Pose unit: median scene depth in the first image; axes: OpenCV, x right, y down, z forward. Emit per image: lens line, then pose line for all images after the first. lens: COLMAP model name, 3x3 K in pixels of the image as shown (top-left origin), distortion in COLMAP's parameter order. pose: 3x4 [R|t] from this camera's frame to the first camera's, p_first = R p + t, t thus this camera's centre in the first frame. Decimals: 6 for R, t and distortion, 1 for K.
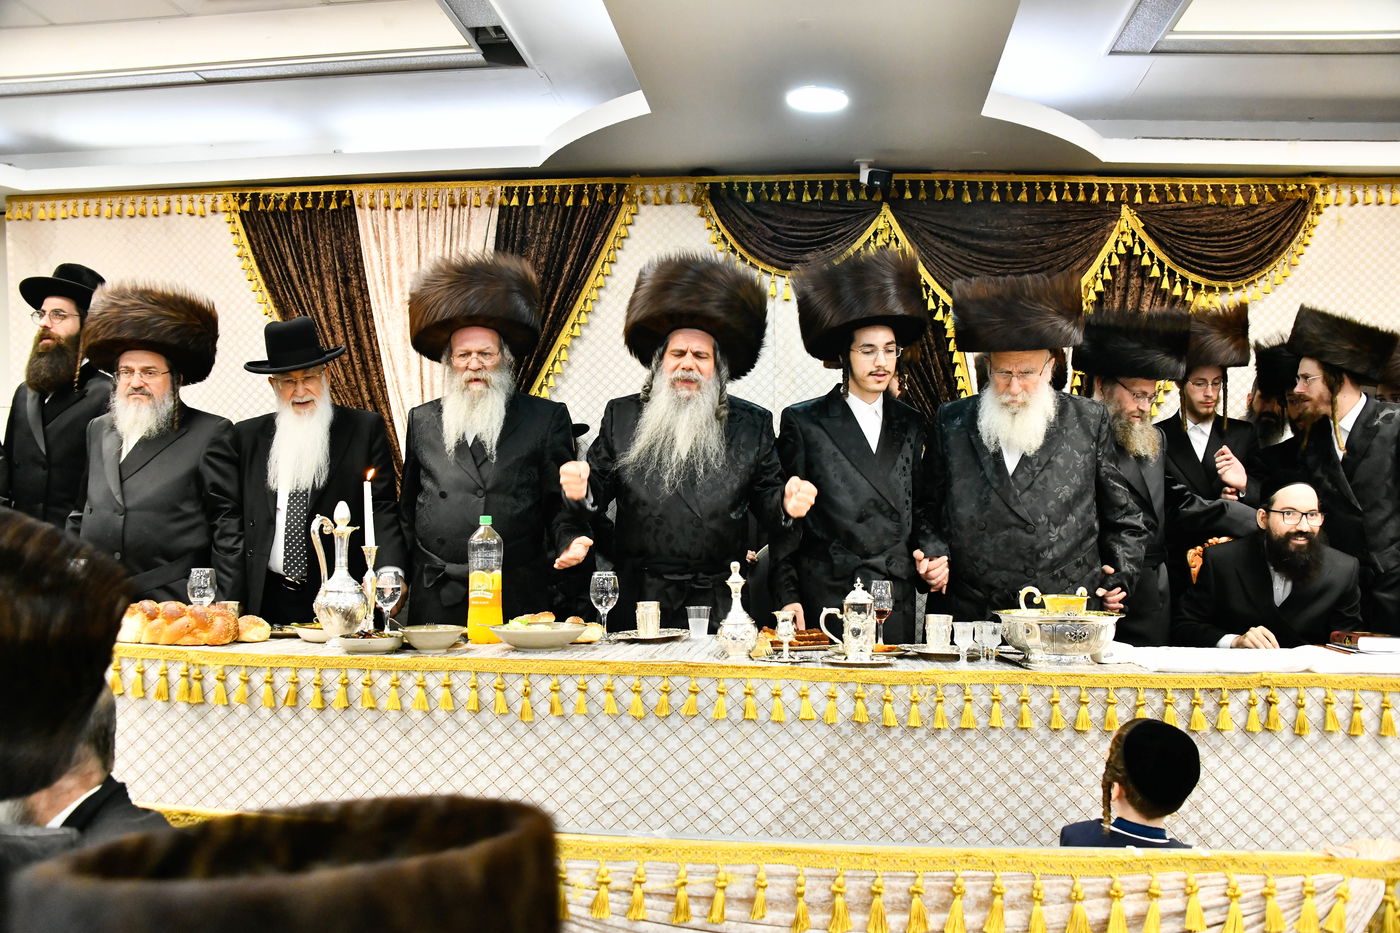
lens RADIAL K [[1137.3, 0, 731.6], [0, 1137.3, 469.5], [0, 0, 1]] dist [-0.157021, 0.098202]
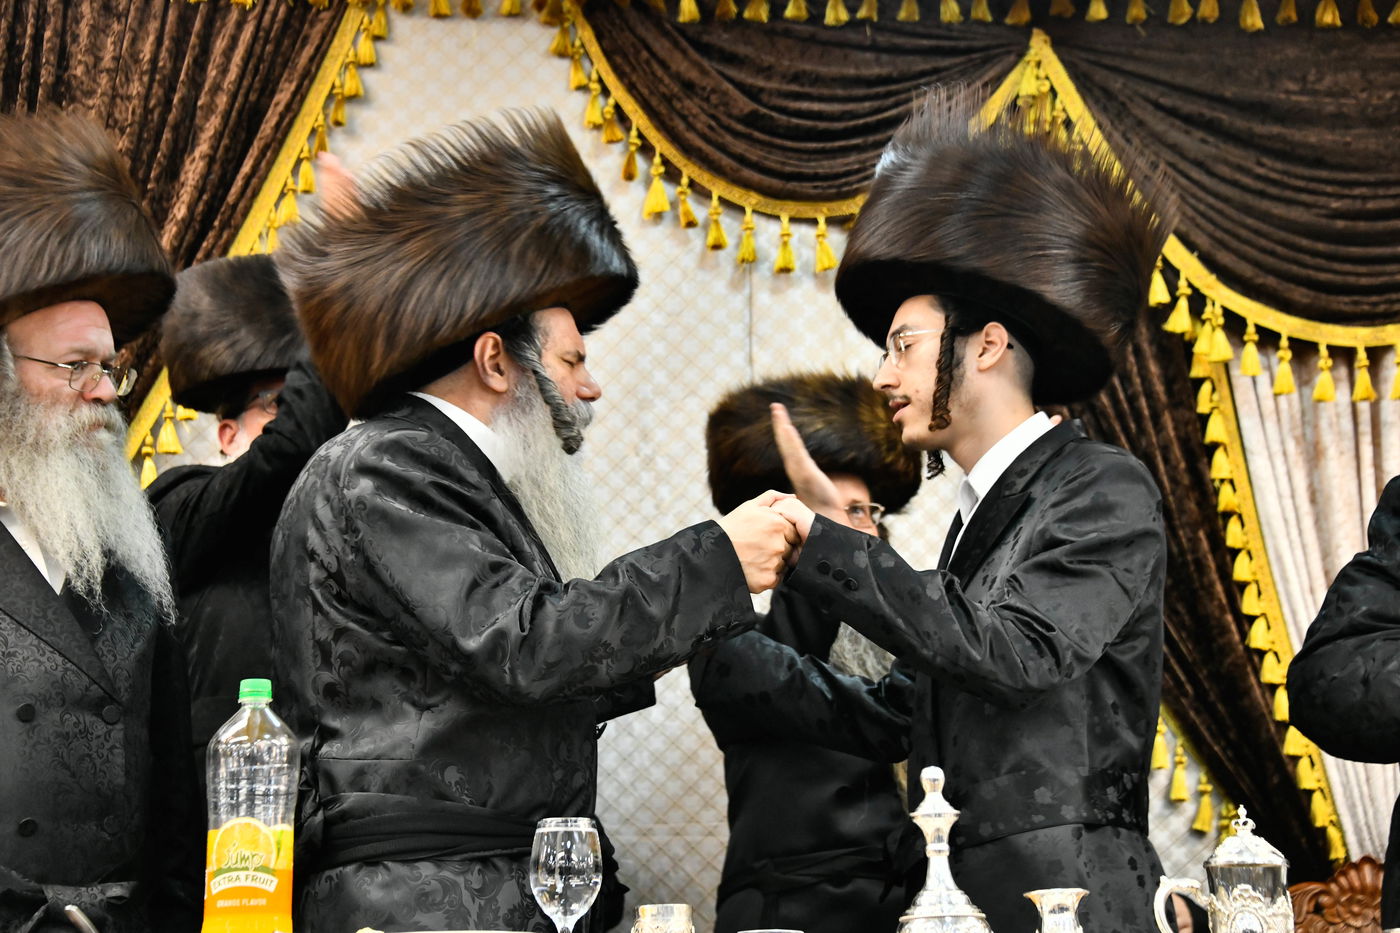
lens RADIAL K [[3300.0, 0, 698.6], [0, 3300.0, 511.9], [0, 0, 1]] dist [0.810916, 1.207932]
pose [[0.988705, 0.021477, 0.148325, -0.152561], [-0.000865, 0.990481, -0.137648, 0.090821], [-0.149870, 0.135965, 0.979312, -0.107499]]
